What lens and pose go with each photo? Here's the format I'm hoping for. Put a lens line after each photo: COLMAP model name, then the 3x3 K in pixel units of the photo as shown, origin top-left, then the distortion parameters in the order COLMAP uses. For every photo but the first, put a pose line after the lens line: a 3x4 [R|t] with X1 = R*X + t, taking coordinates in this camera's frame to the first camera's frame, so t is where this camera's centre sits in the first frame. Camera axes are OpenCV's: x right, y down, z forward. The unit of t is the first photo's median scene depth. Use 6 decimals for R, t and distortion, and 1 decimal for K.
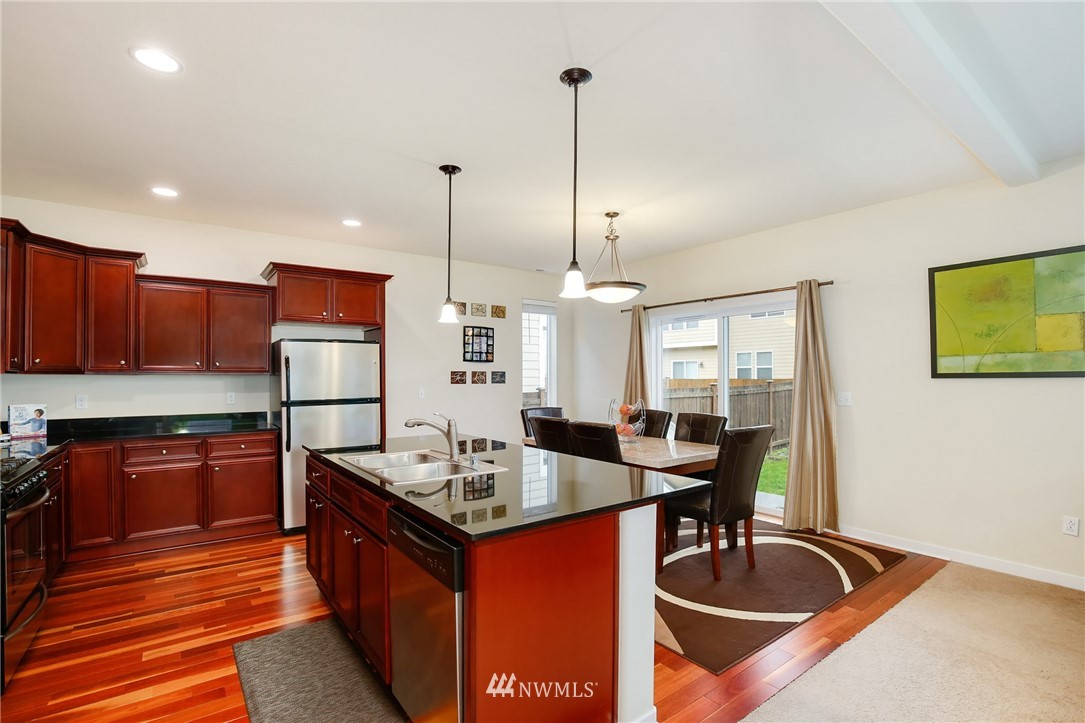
lens RADIAL K [[510.1, 0, 543.8], [0, 510.1, 375.6], [0, 0, 1]] dist [-0.028616, 0.004284]
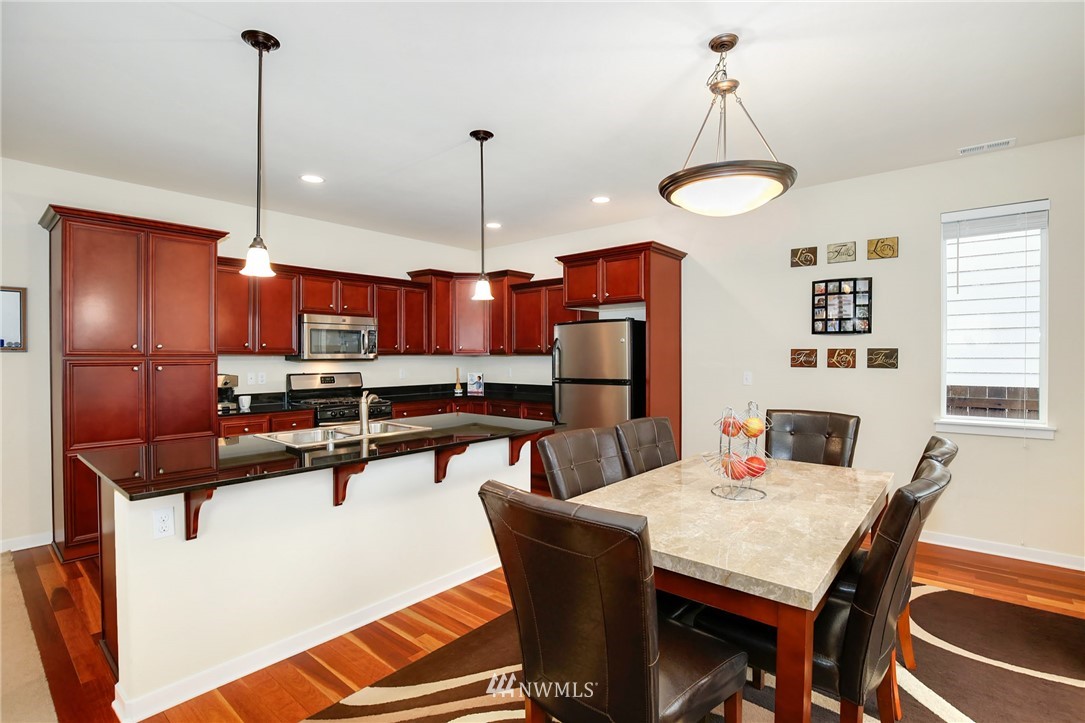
lens RADIAL K [[510.1, 0, 550.1], [0, 510.1, 358.3], [0, 0, 1]] dist [-0.028616, 0.004284]
pose [[0.230832, 0.005352, -0.972979, 0.551853], [0.002406, 0.999979, 0.006071, -0.000842], [0.972991, -0.003743, 0.230814, 0.667358]]
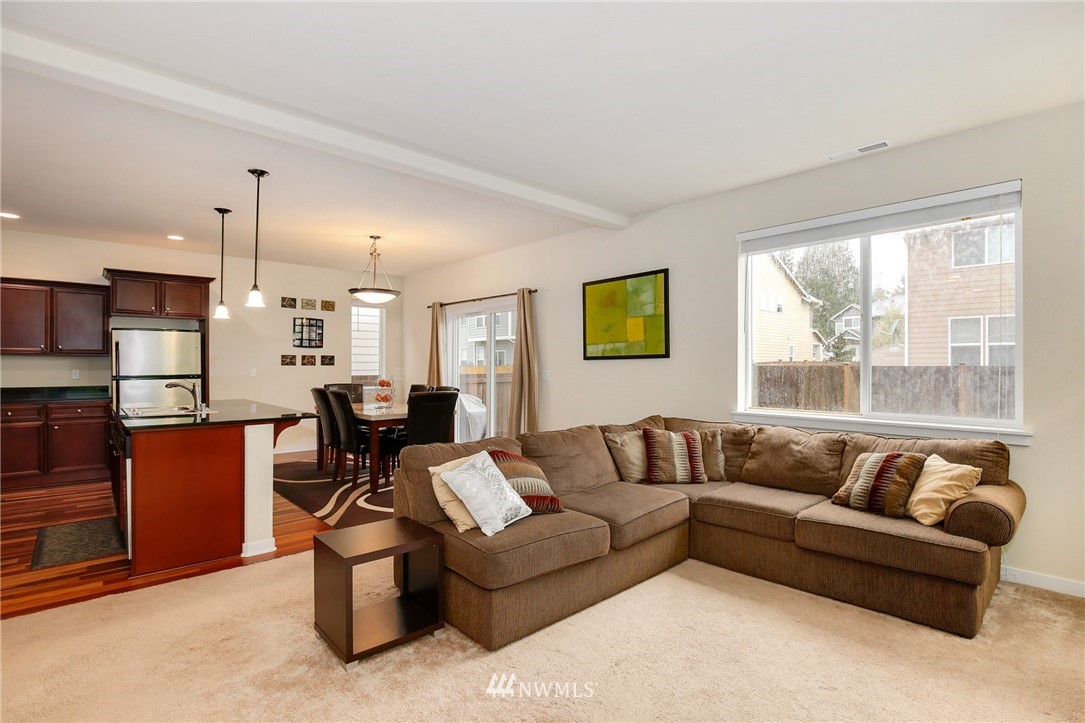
lens RADIAL K [[510.1, 0, 540.1], [0, 510.1, 366.8], [0, 0, 1]] dist [-0.028616, 0.004284]
pose [[0.994738, 0.003440, 0.102393, 0.402968], [-0.004136, 0.999970, 0.006588, 0.012569], [-0.102367, -0.006977, 0.994722, -0.352748]]
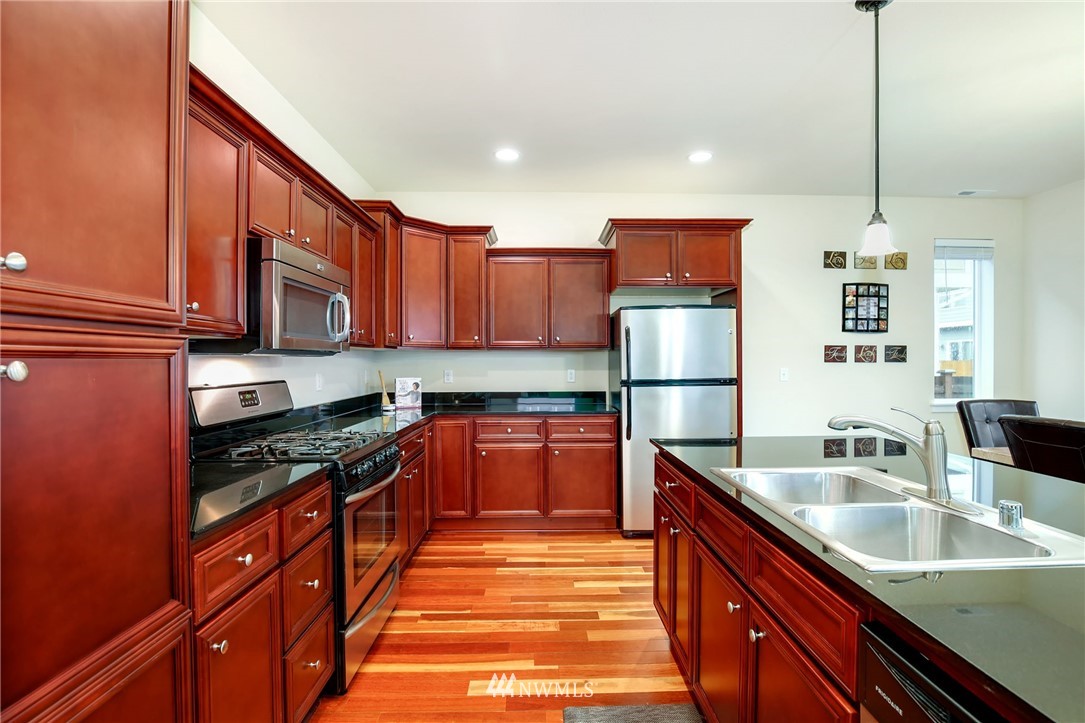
lens RADIAL K [[510.1, 0, 548.4], [0, 510.1, 366.2], [0, 0, 1]] dist [-0.028616, 0.004284]
pose [[0.820208, 0.006597, -0.572027, -0.116704], [0.002451, 0.999884, 0.015045, 0.013011], [0.572060, -0.013742, 0.820096, 0.205935]]
